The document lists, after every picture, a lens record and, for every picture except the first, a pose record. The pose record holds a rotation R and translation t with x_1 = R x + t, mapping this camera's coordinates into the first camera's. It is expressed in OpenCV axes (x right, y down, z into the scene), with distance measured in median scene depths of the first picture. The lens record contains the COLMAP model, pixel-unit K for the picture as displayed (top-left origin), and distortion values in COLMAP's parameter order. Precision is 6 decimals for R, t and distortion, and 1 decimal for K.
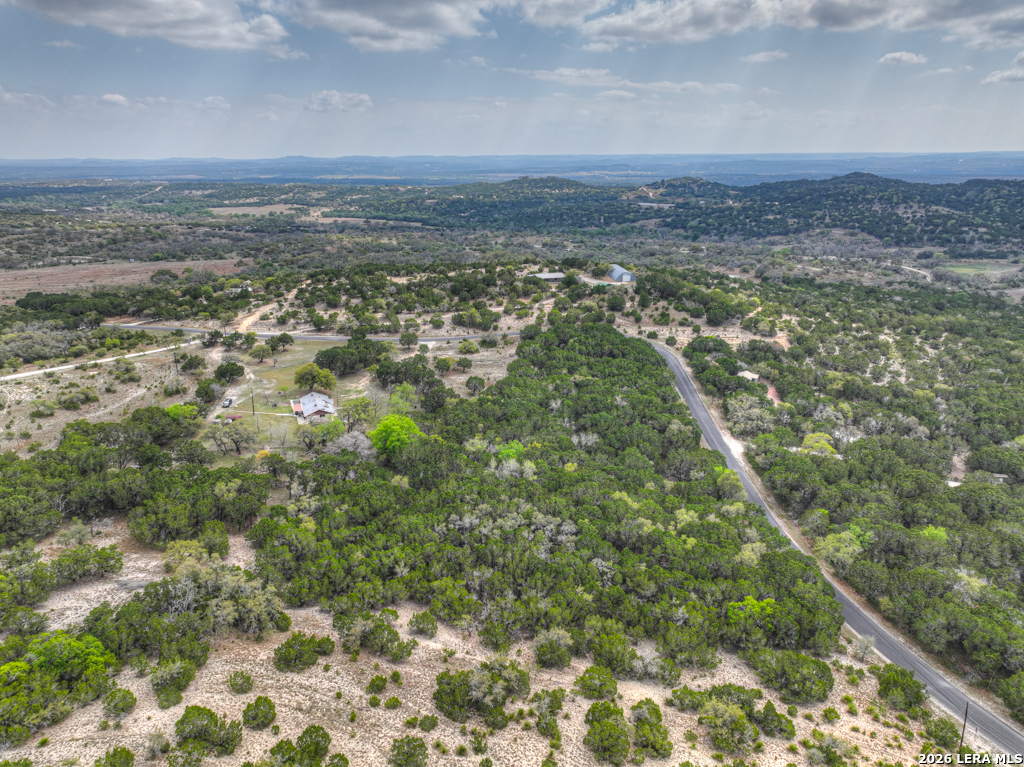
lens RADIAL K [[717.2, 0, 511.1], [0, 717.2, 381.4], [0, 0, 1]] dist [-0.005725, 0.024042]
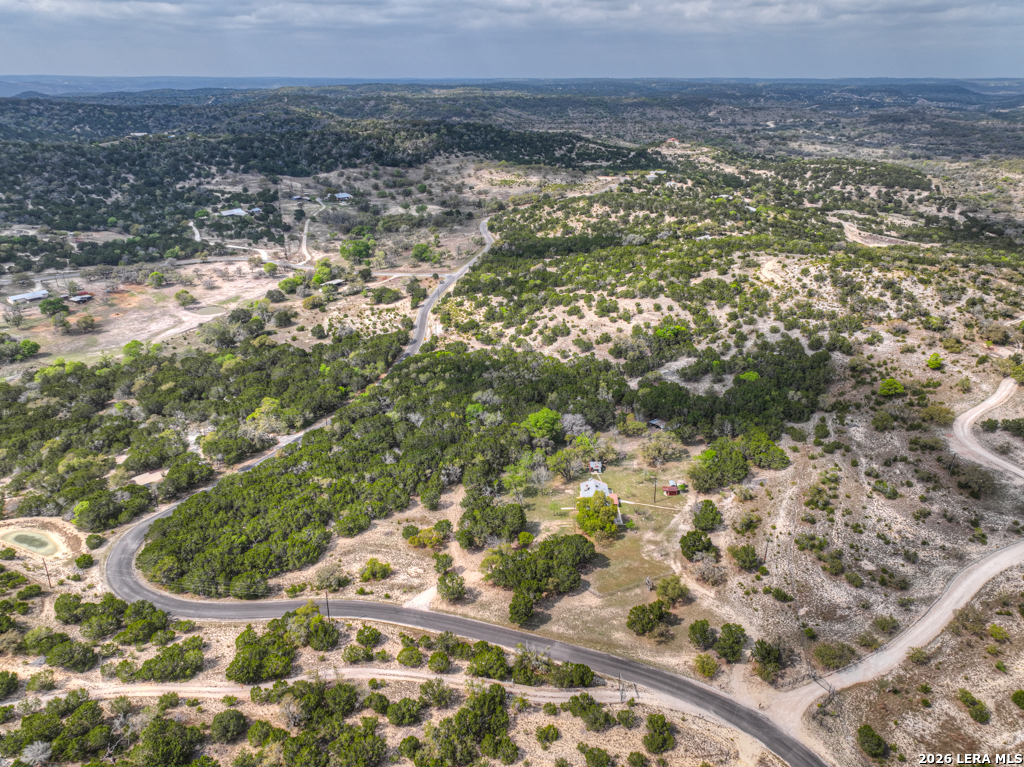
lens RADIAL K [[717.2, 0, 514.3], [0, 717.2, 378.1], [0, 0, 1]] dist [-0.005725, 0.024042]
pose [[-0.931350, -0.139197, 0.336470, -0.370611], [0.112349, 0.769110, 0.629164, -0.579150], [-0.346360, 0.623774, -0.700672, 1.269254]]
